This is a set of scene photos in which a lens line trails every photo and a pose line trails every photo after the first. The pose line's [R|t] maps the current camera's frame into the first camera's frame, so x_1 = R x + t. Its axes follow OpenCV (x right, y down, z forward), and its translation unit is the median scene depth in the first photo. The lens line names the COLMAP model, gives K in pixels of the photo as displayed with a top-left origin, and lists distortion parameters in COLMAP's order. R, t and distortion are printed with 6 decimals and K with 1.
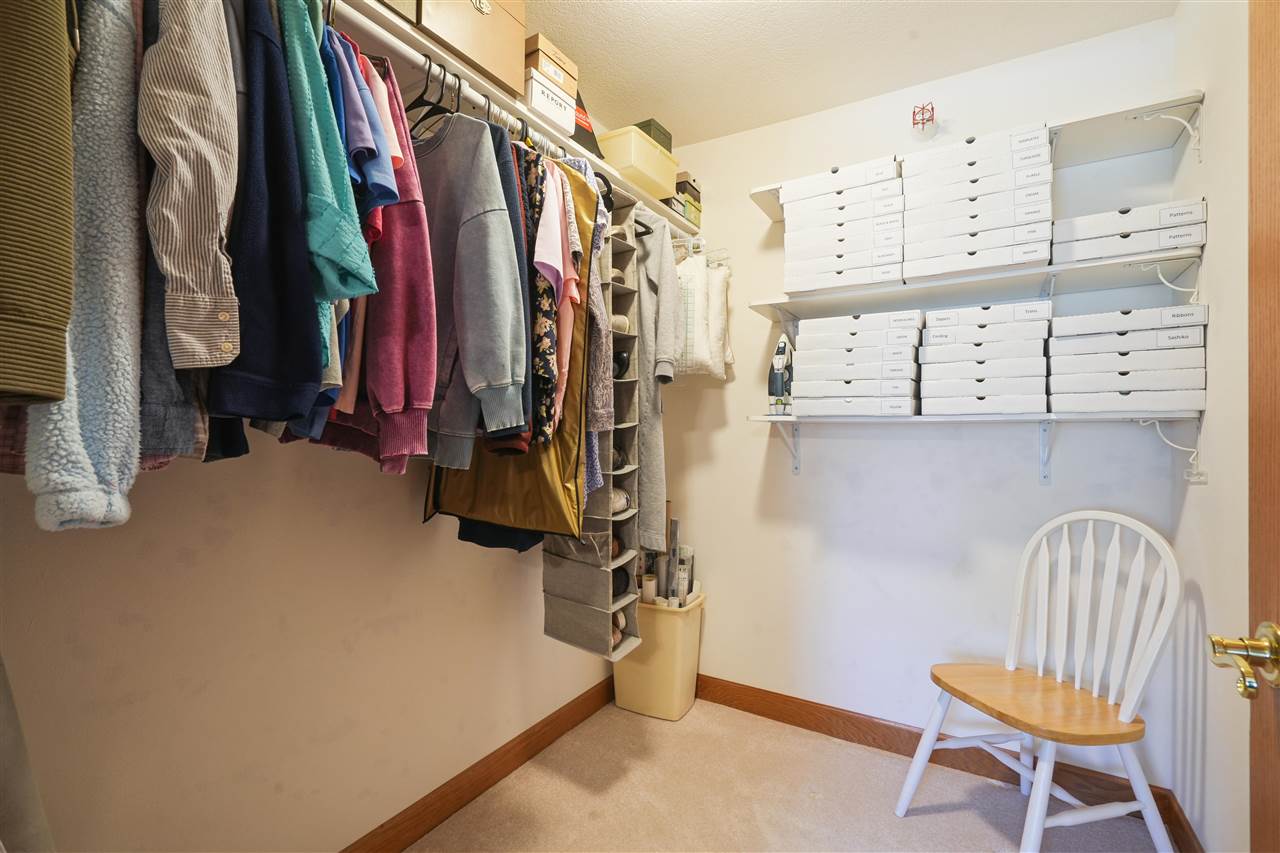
lens RADIAL K [[579.9, 0, 641.7], [0, 579.9, 426.0], [0, 0, 1]] dist [-0.004114, 0.000728]
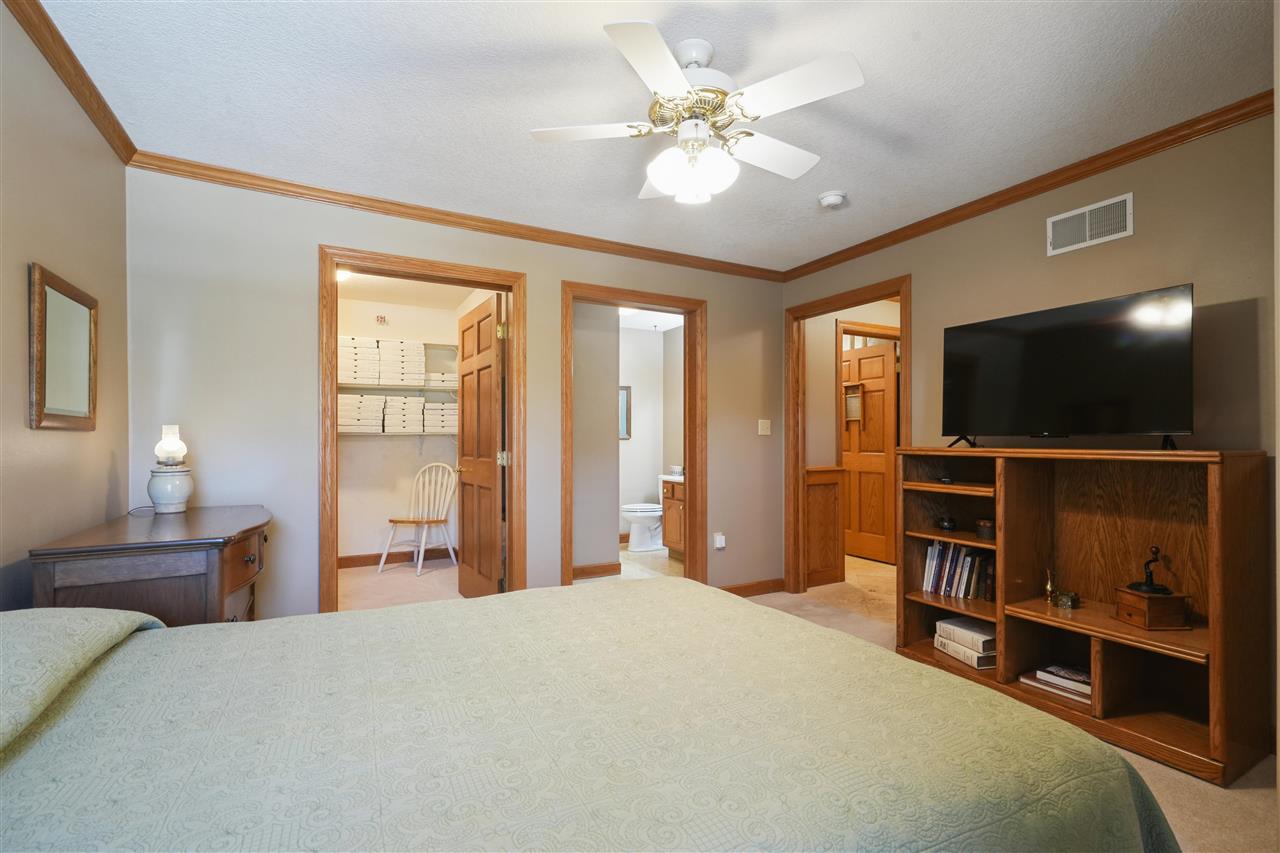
lens RADIAL K [[579.9, 0, 643.1], [0, 579.9, 431.3], [0, 0, 1]] dist [-0.004114, 0.000728]
pose [[0.507469, 0.013634, 0.861562, -1.376847], [0.005484, 0.999803, -0.019052, 0.036609], [-0.861653, 0.014393, 0.507295, -1.596103]]
